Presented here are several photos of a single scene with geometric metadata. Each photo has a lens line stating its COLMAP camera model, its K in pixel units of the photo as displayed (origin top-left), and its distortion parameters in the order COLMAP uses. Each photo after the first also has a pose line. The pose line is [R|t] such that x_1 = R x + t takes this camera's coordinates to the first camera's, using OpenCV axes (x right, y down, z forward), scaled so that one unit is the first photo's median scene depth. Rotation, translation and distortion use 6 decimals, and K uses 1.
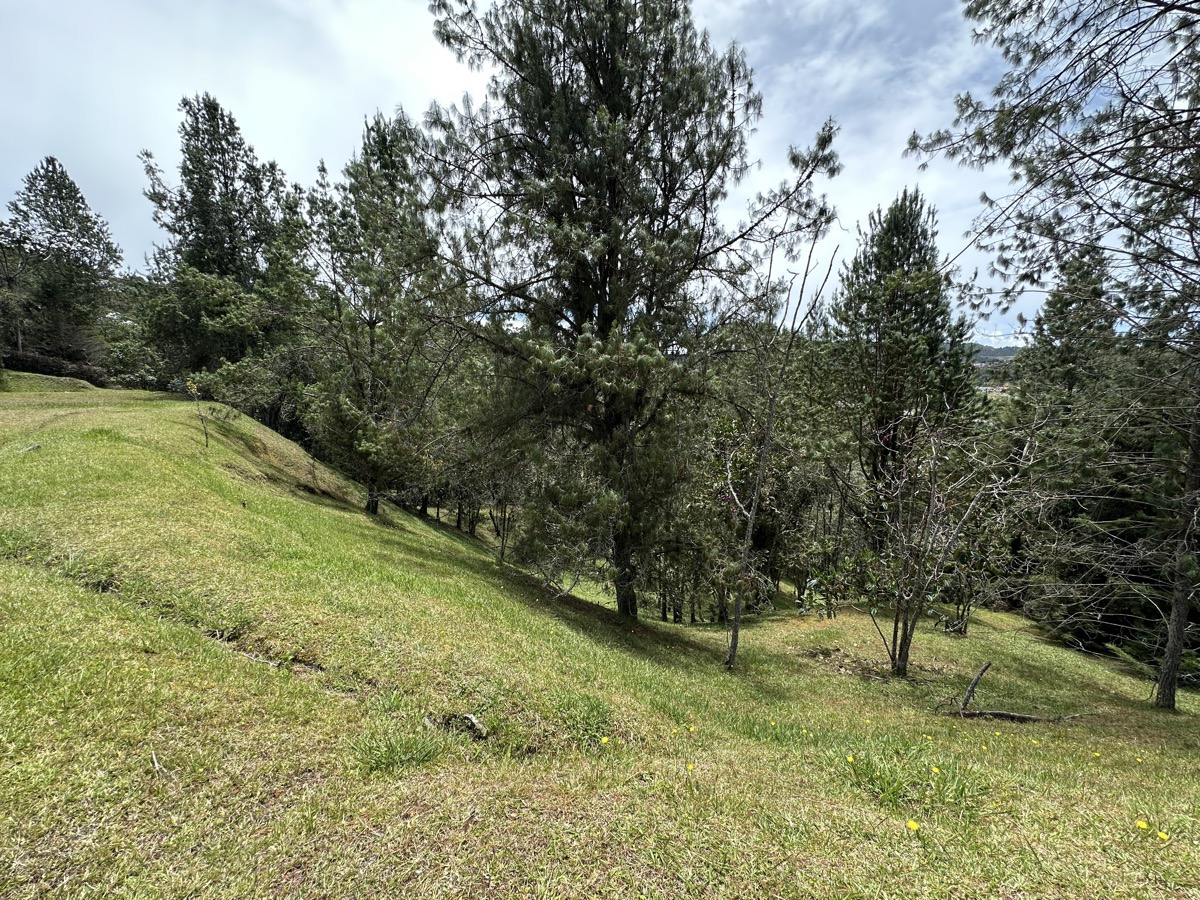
lens RADIAL K [[483.1, 0, 600.2], [0, 483.1, 446.4], [0, 0, 1]] dist [-0.000730, 0.000315]
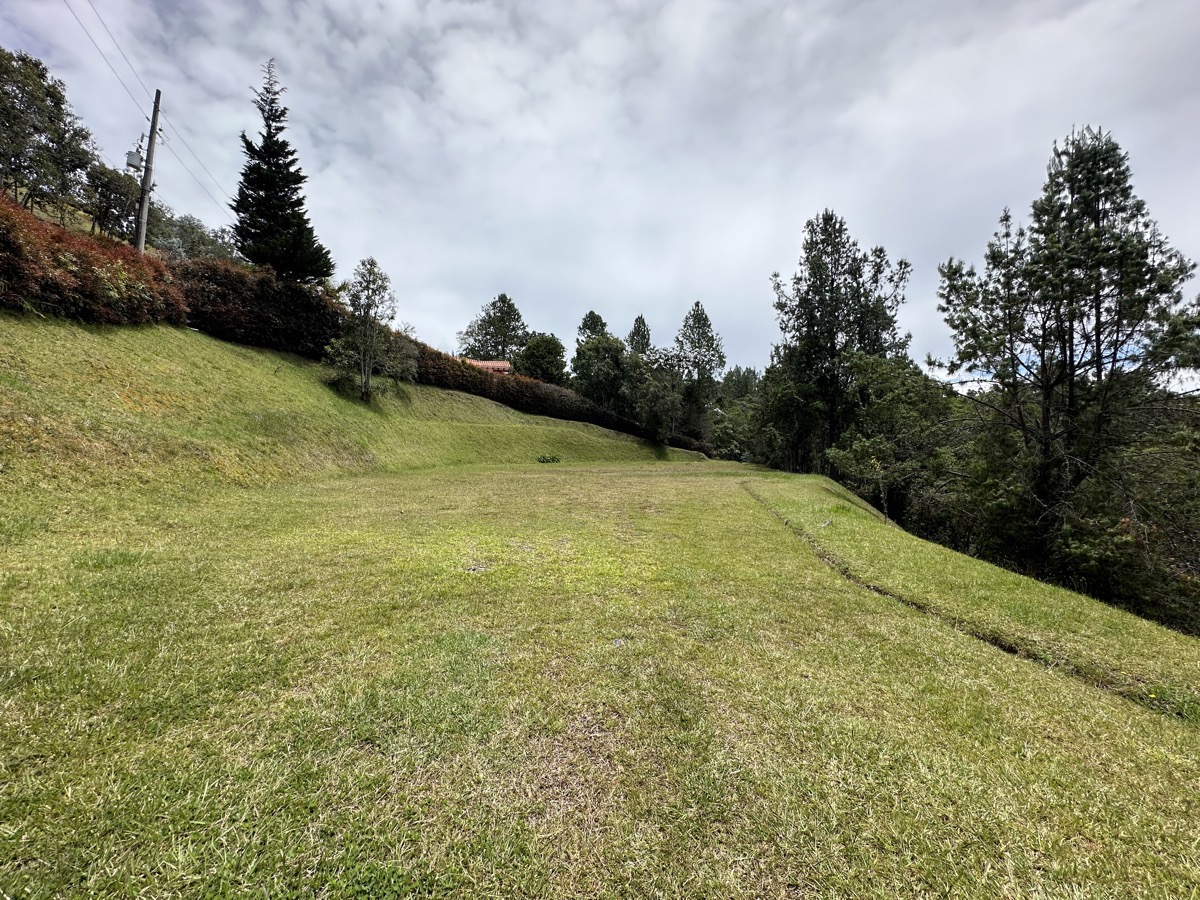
lens RADIAL K [[483.1, 0, 600.5], [0, 483.1, 449.7], [0, 0, 1]] dist [-0.000730, 0.000315]
pose [[0.580567, 0.000147, -0.814213, -0.161352], [-0.115116, 0.989970, -0.081904, -0.002627], [0.806034, 0.141279, 0.574761, -0.017939]]
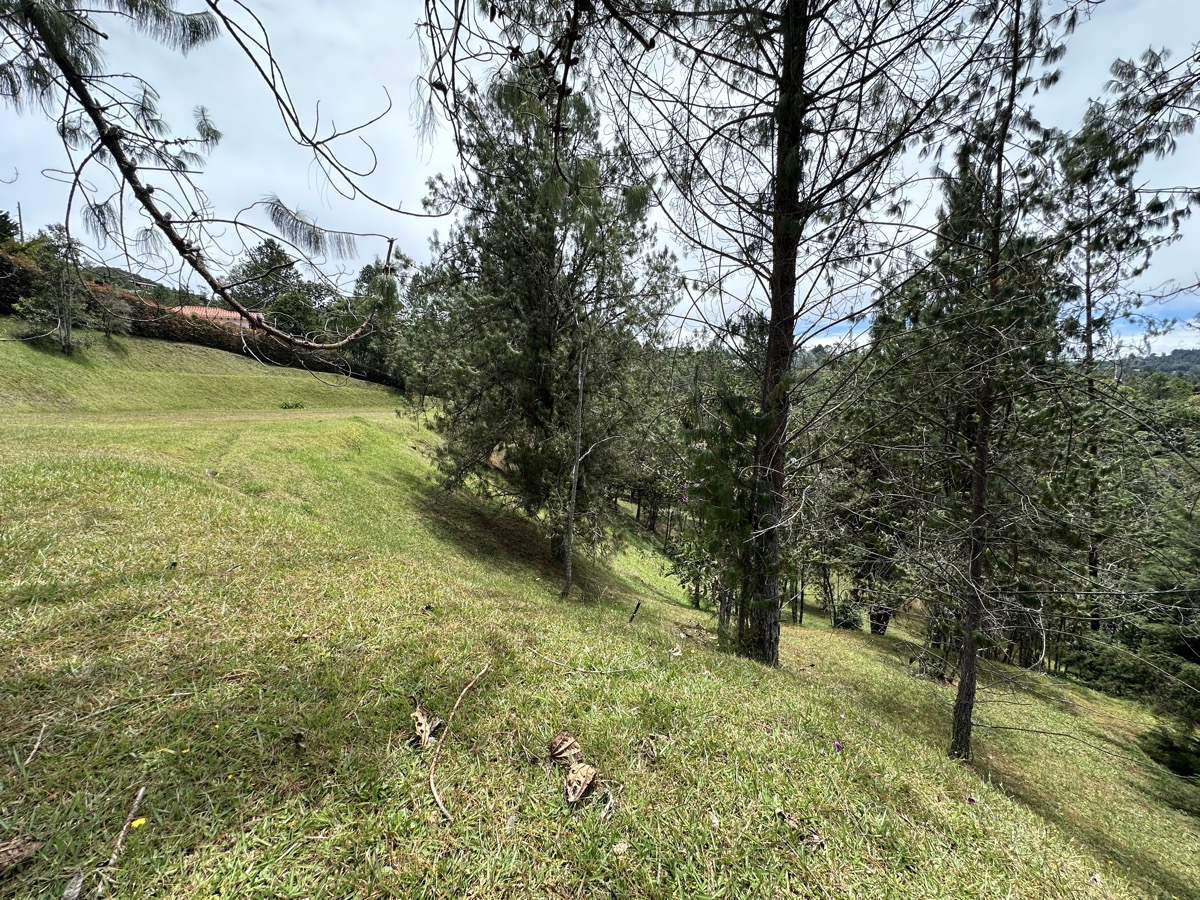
lens RADIAL K [[483.1, 0, 599.2], [0, 483.1, 449.6], [0, 0, 1]] dist [-0.000730, 0.000315]
pose [[0.803964, 0.048317, -0.592712, 0.379747], [-0.070885, 0.997374, -0.014846, 0.024020], [0.590438, 0.053950, 0.805278, -0.015477]]
